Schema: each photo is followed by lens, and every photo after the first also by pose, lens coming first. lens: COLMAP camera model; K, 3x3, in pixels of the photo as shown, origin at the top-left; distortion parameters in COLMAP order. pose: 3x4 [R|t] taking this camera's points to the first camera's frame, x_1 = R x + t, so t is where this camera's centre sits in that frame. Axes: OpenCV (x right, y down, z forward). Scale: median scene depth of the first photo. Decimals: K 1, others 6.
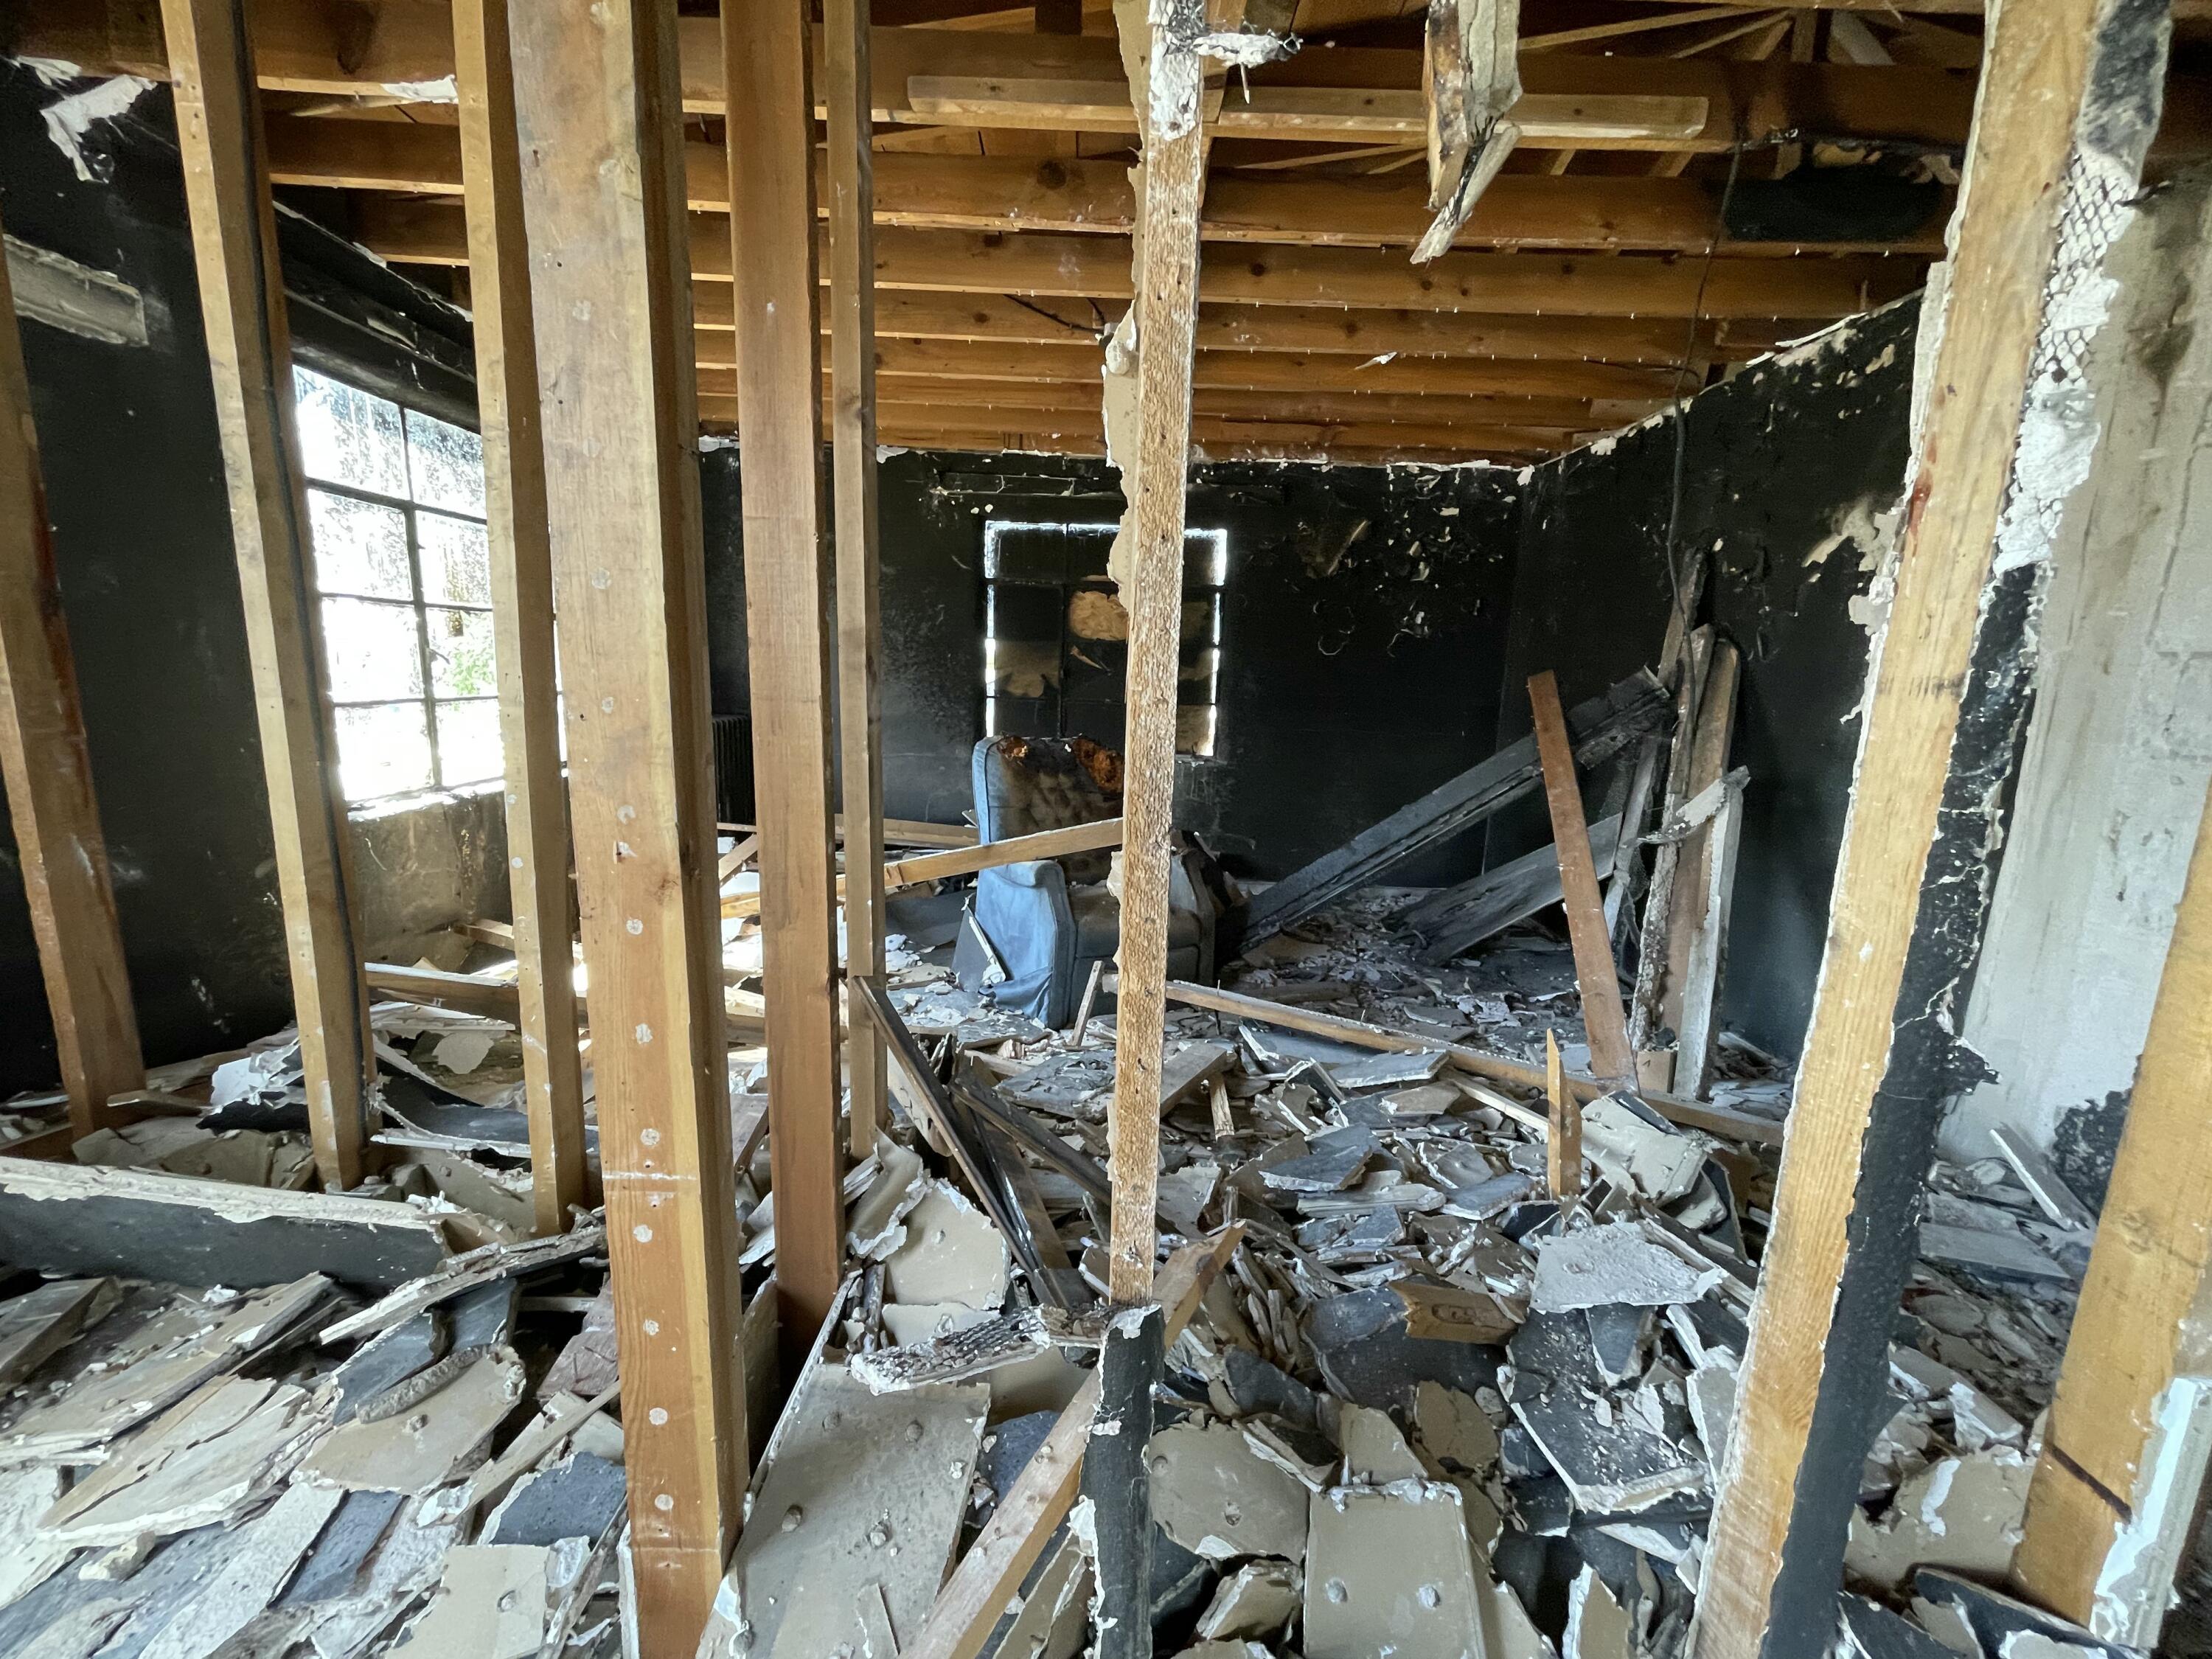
lens RADIAL K [[891.0, 0, 1109.6], [0, 891.0, 832.2], [0, 0, 1]] dist [-0.001294, 0.000245]
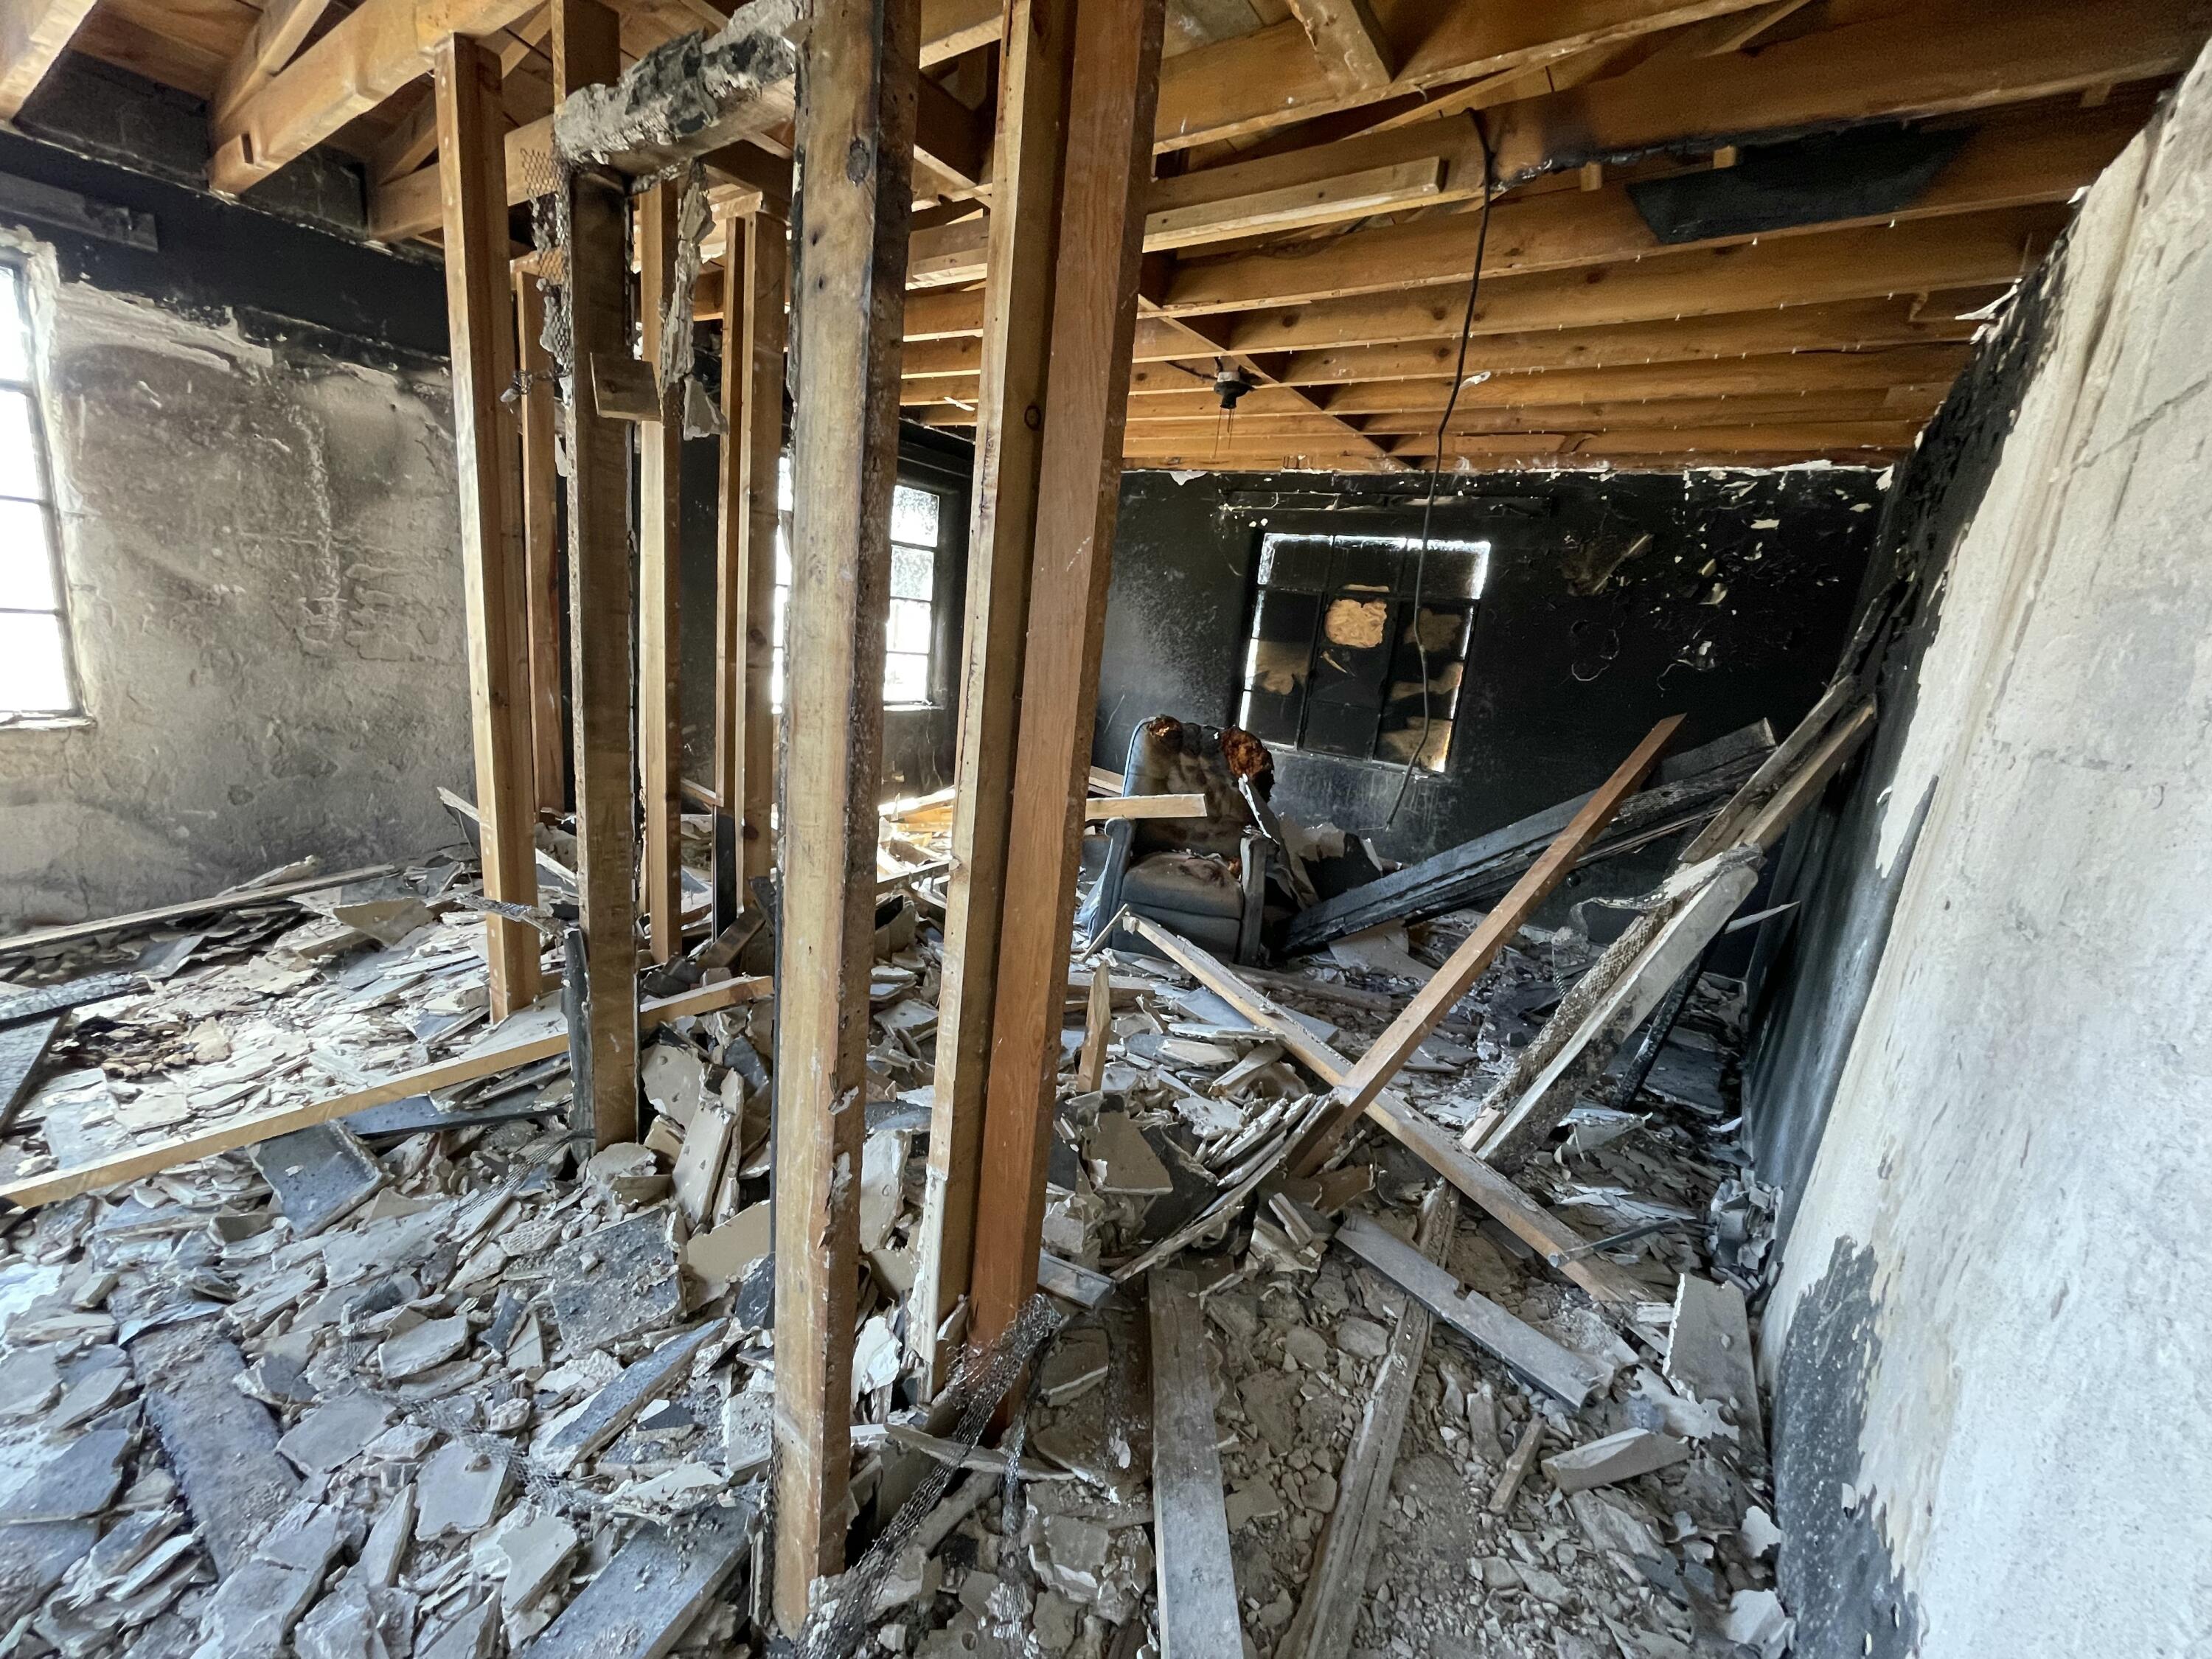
lens RADIAL K [[891.0, 0, 1112.1], [0, 891.0, 827.5], [0, 0, 1]] dist [-0.001294, 0.000245]
pose [[0.812058, 0.185470, -0.553319, 0.395589], [-0.186926, 0.980864, 0.054447, -0.012350], [0.552829, 0.059215, 0.831188, -0.013035]]
